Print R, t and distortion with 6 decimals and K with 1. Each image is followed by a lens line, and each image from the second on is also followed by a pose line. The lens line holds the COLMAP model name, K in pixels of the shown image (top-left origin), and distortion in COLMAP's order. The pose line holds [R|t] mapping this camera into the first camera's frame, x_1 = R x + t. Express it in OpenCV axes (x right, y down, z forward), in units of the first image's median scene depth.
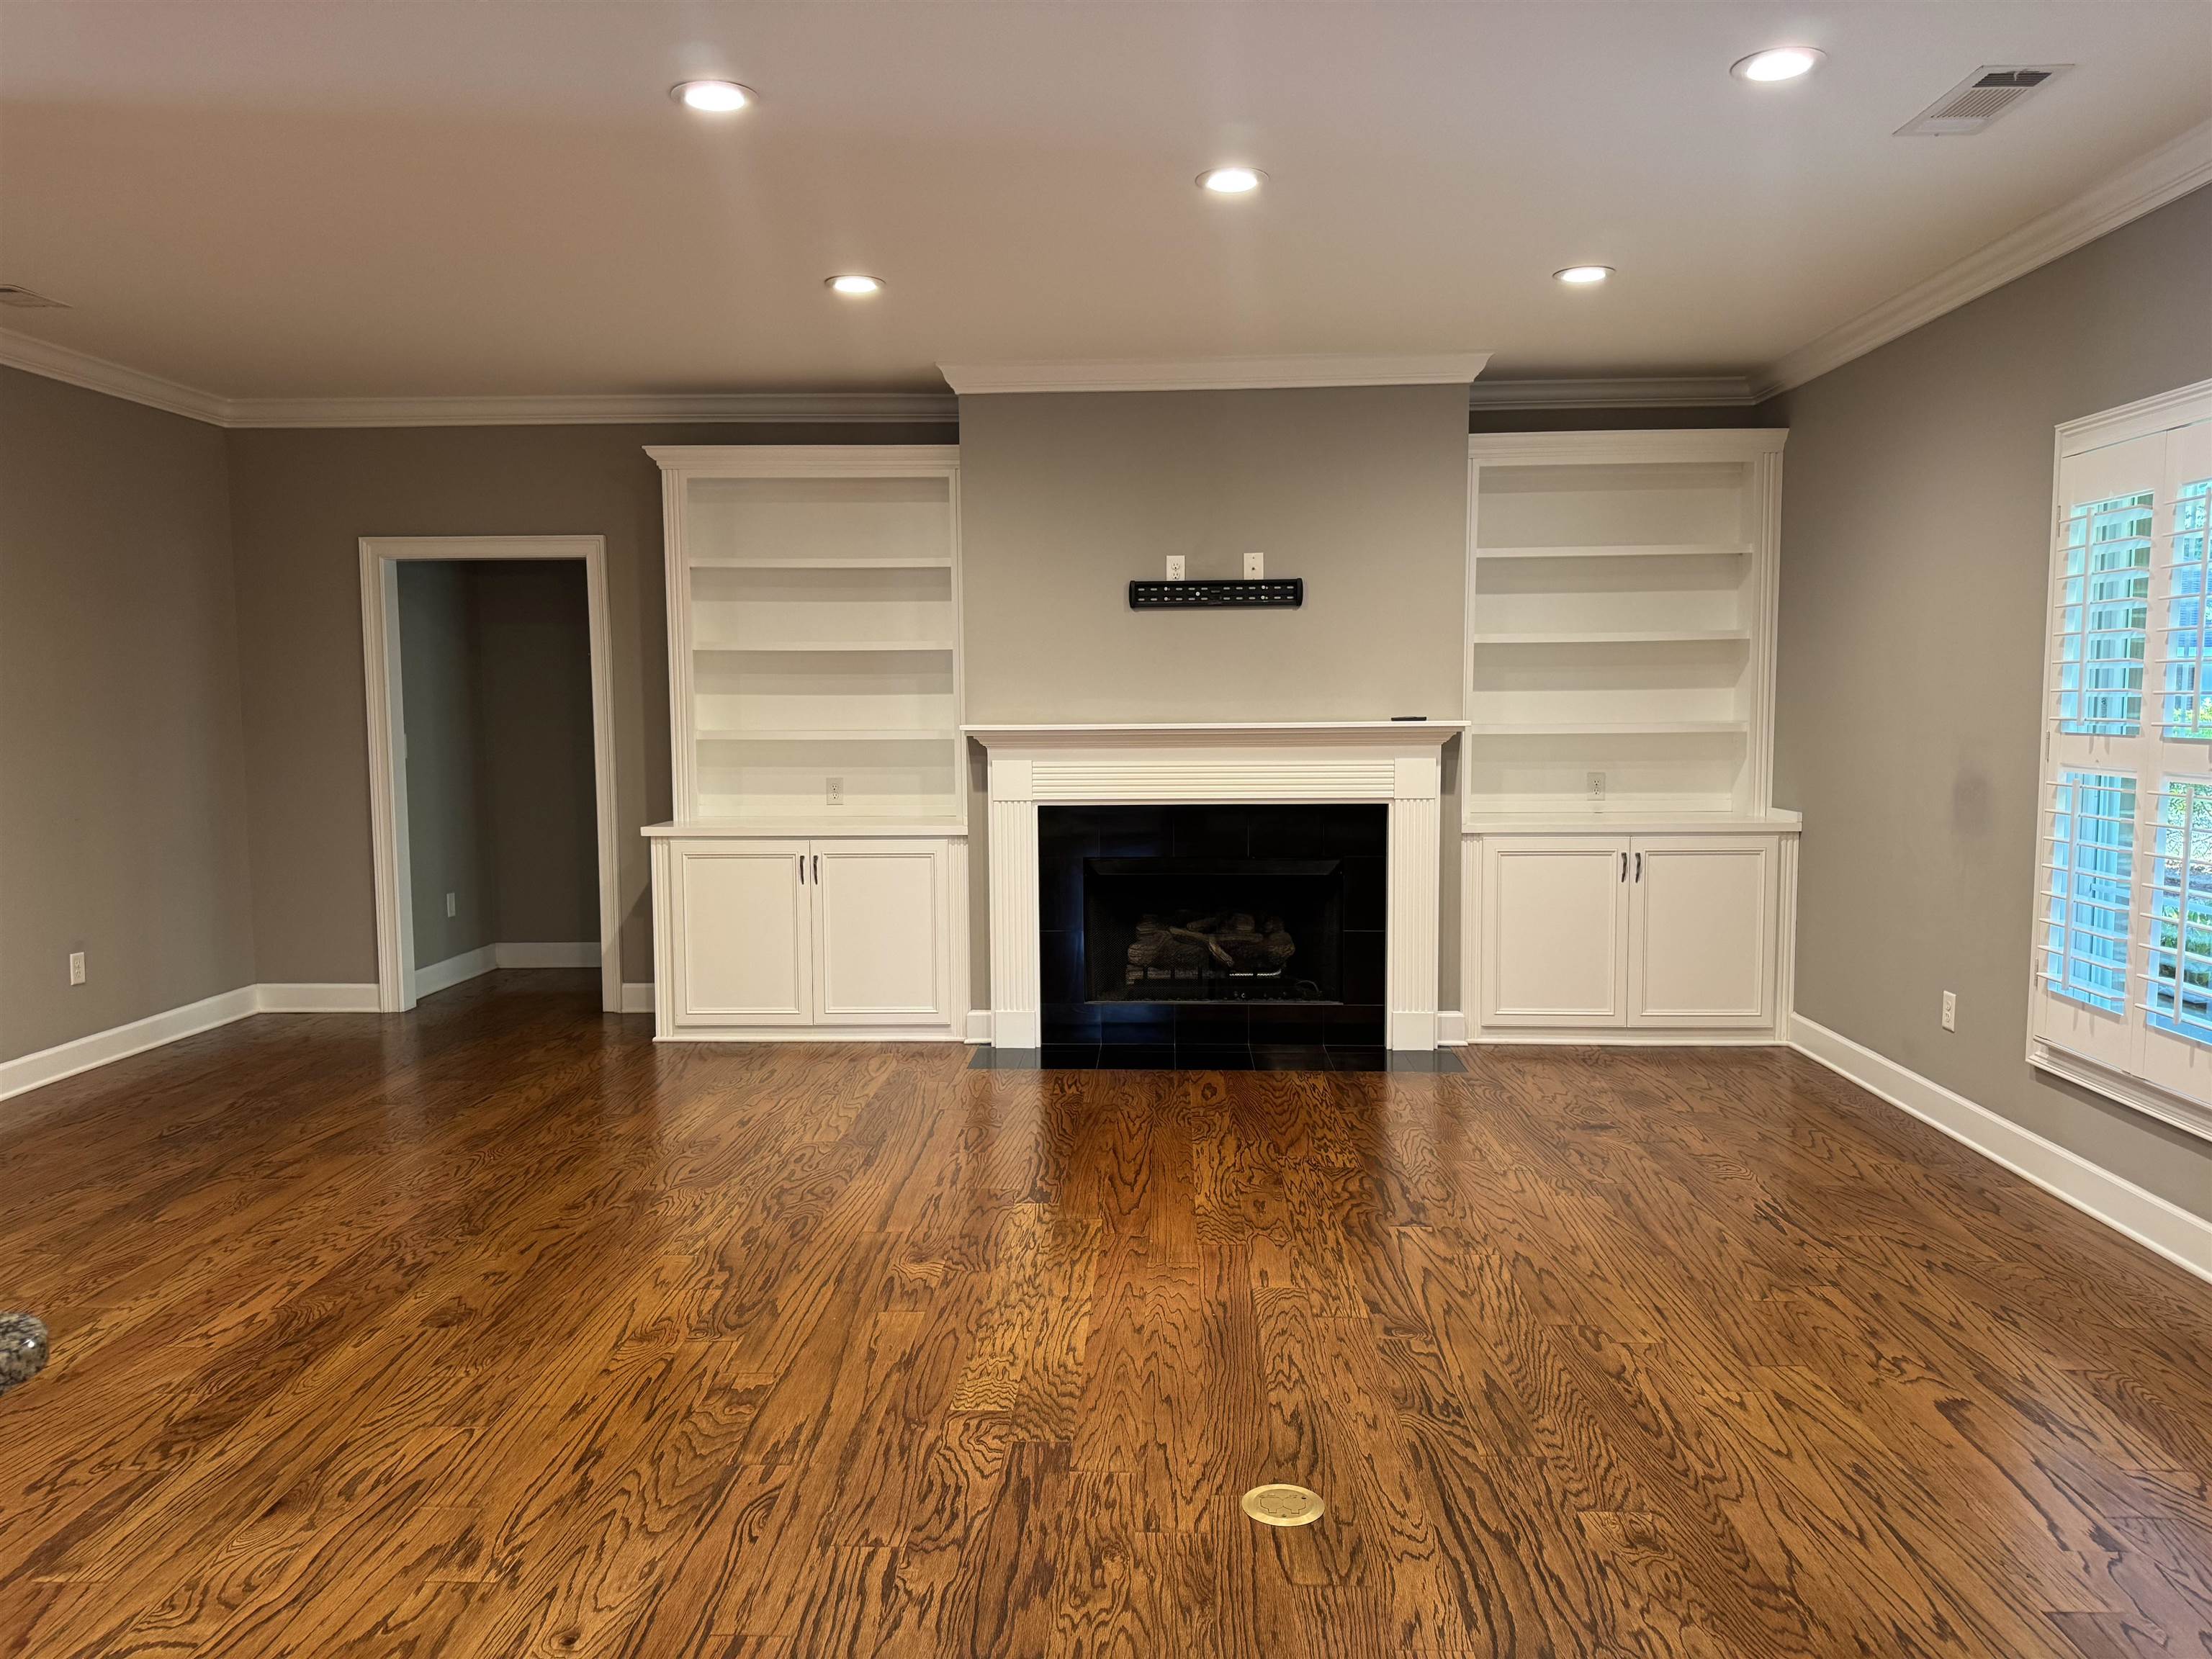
lens RADIAL K [[1535.3, 0, 1106.0], [0, 1535.3, 829.5], [0, 0, 1]] dist [-0.001129, -0.000582]
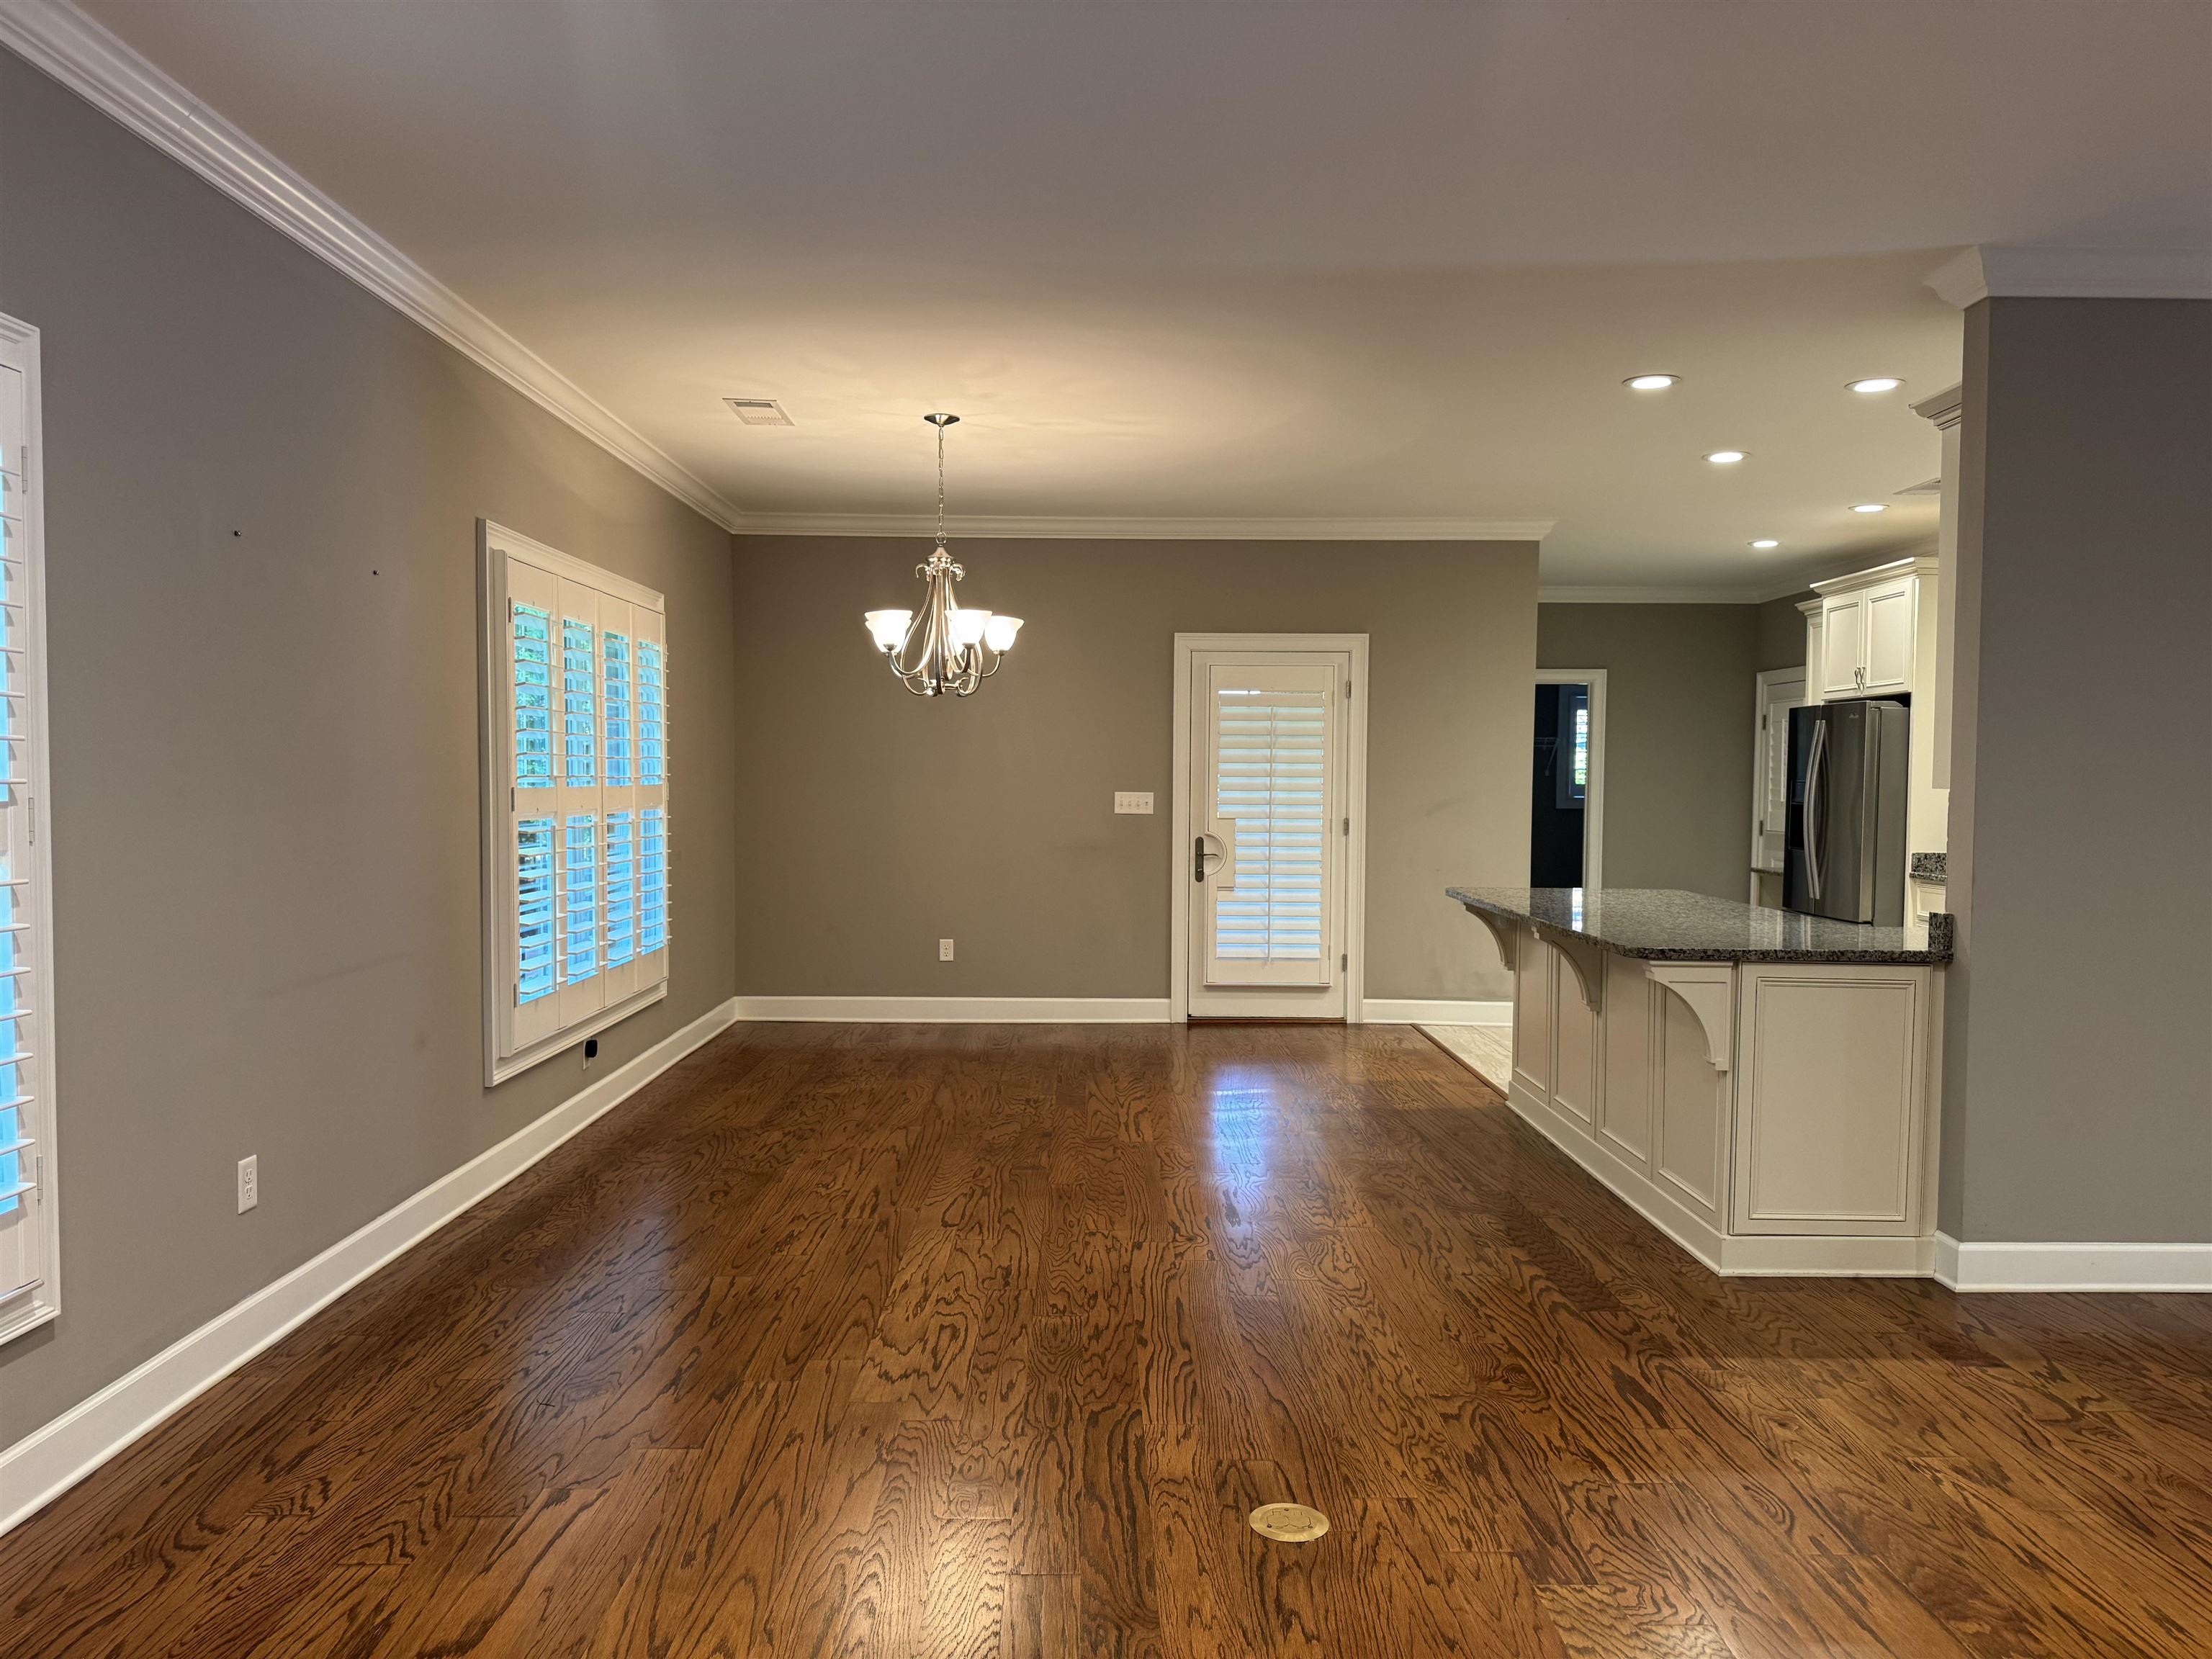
lens RADIAL K [[1535.3, 0, 1106.0], [0, 1535.3, 829.5], [0, 0, 1]] dist [-0.001129, -0.000582]
pose [[-0.998519, 0.000849, -0.054395, 0.301630], [-0.005677, 0.992794, 0.119701, -0.153490], [0.054105, 0.119832, -0.991319, 2.010611]]
